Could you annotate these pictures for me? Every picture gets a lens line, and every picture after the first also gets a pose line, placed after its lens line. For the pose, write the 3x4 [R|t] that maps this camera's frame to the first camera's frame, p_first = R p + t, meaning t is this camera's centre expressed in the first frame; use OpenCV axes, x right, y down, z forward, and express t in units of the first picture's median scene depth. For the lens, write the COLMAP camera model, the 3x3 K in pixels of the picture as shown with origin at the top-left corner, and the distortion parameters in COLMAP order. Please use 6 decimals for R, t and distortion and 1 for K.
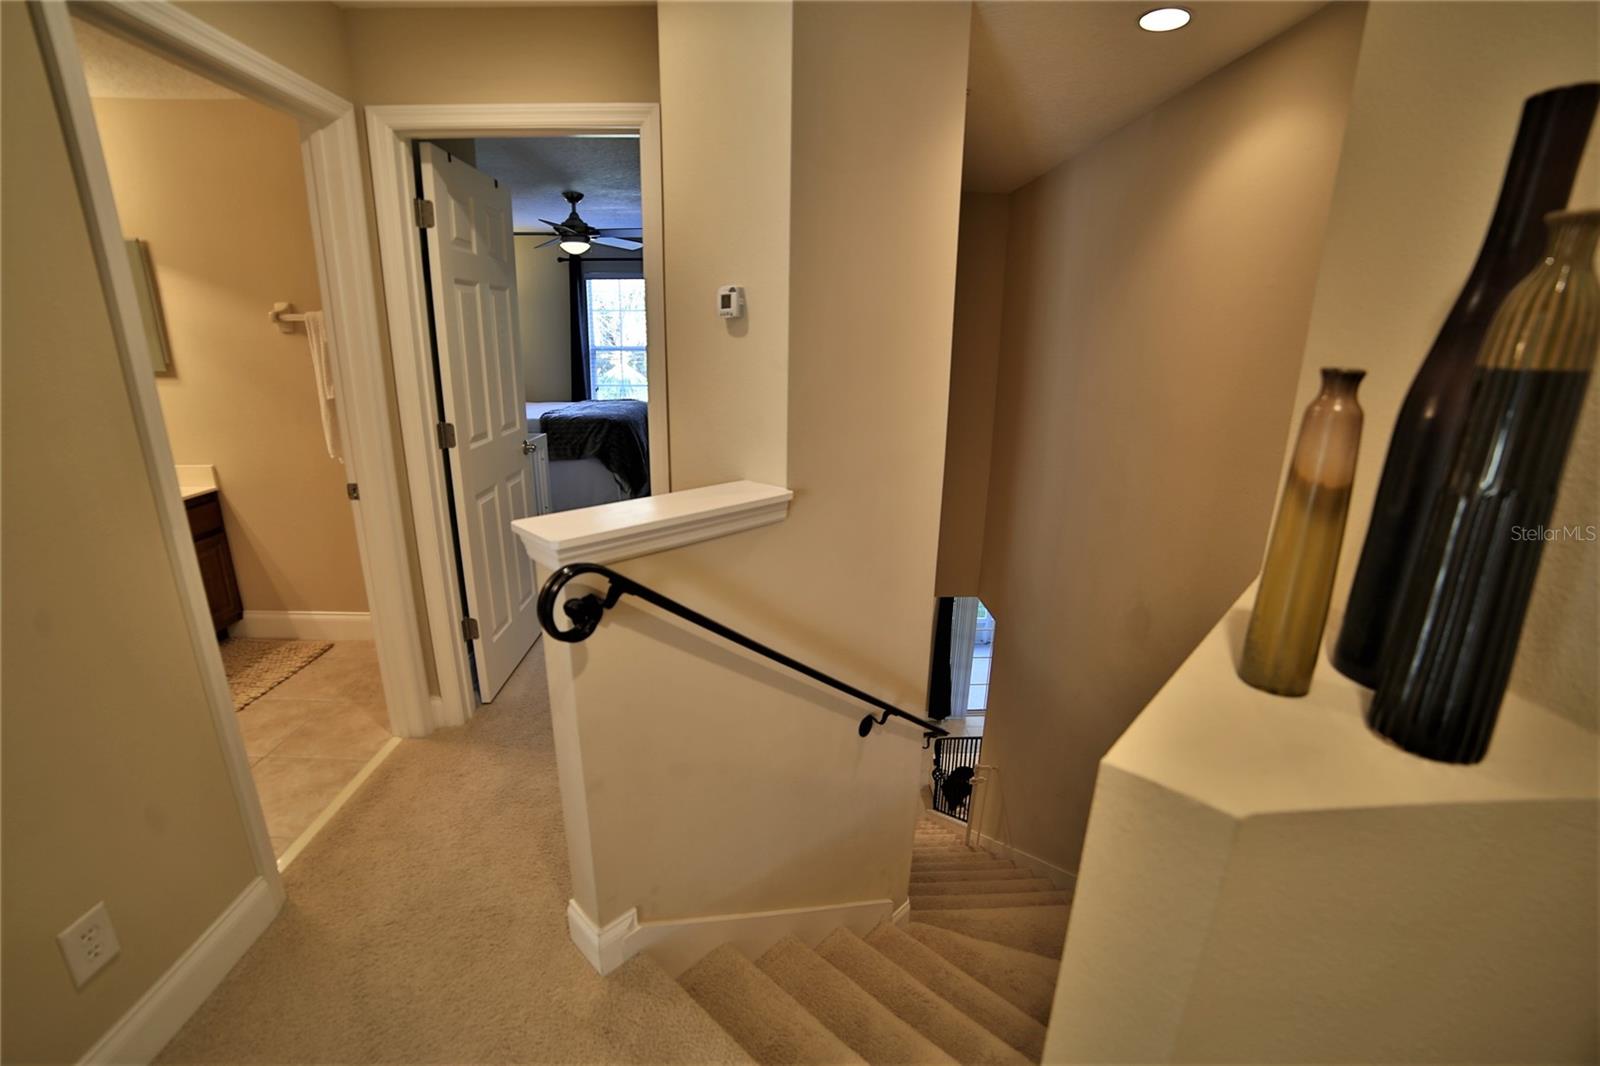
lens RADIAL K [[698.8, 0, 801.3], [0, 698.8, 530.9], [0, 0, 1]] dist [-0.106112, 0.035666]
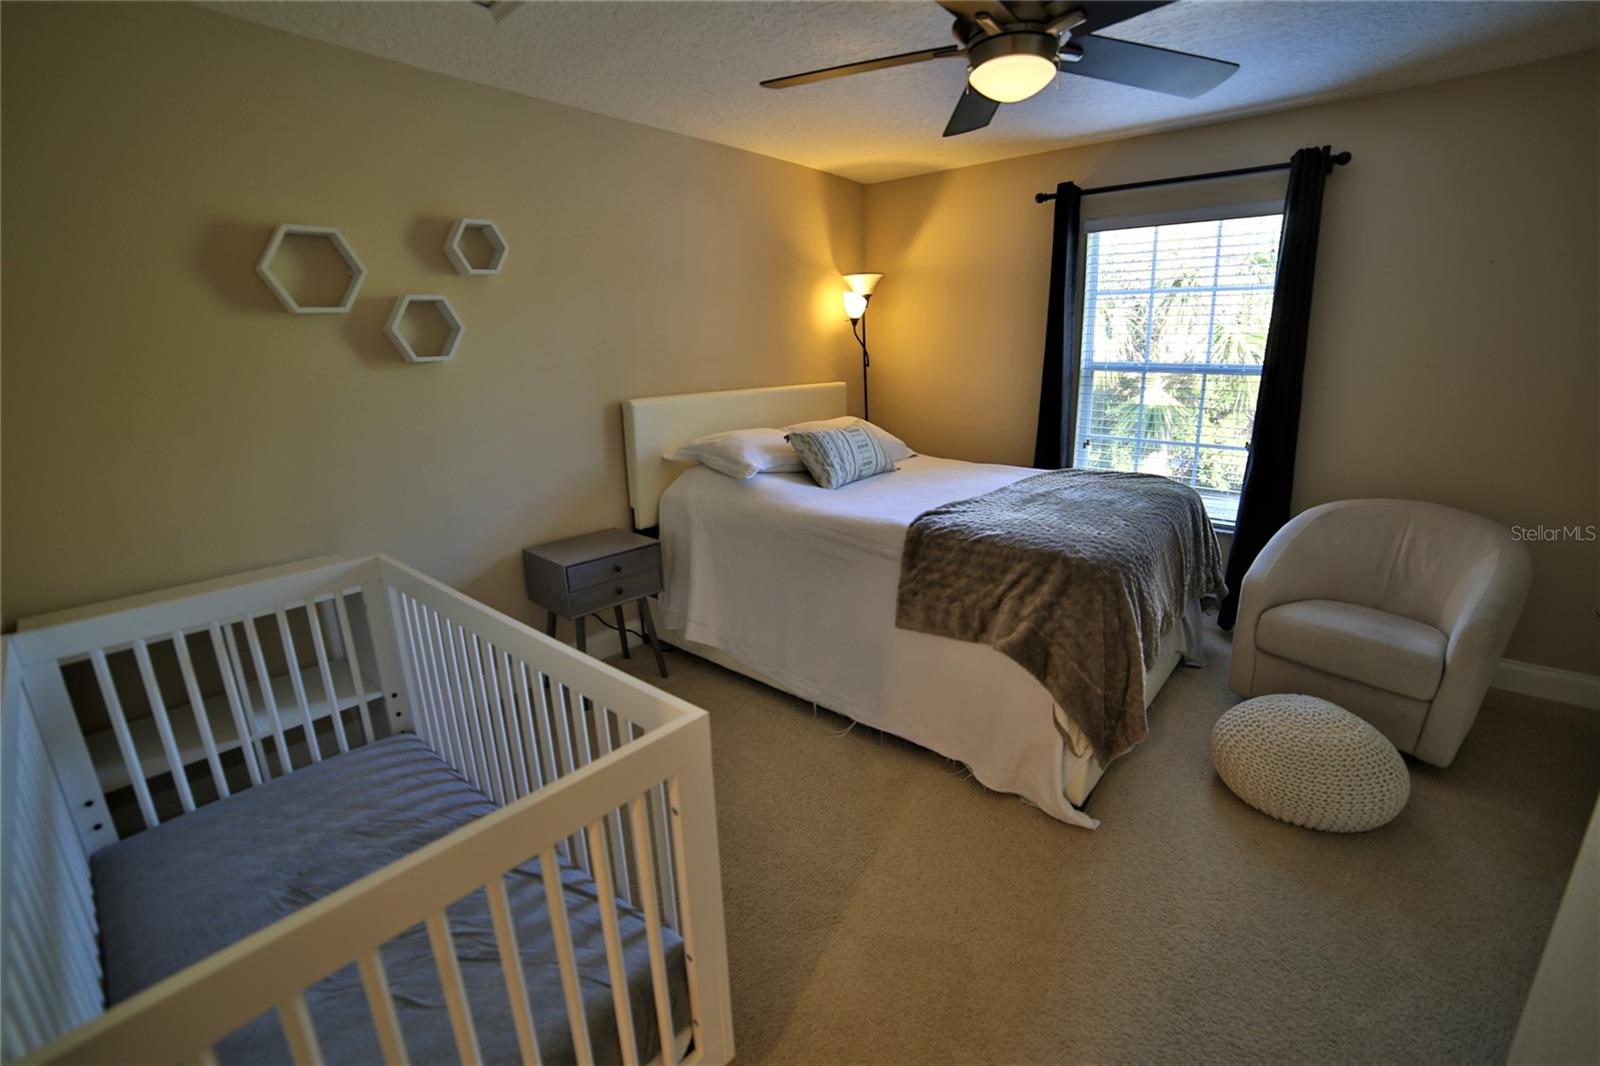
lens RADIAL K [[698.8, 0, 801.3], [0, 698.8, 530.9], [0, 0, 1]] dist [-0.106112, 0.035666]
pose [[0.743474, 0.142673, -0.653369, -0.140697], [-0.152893, 0.987366, 0.041627, -0.168554], [0.651053, 0.068947, 0.755895, 0.616947]]
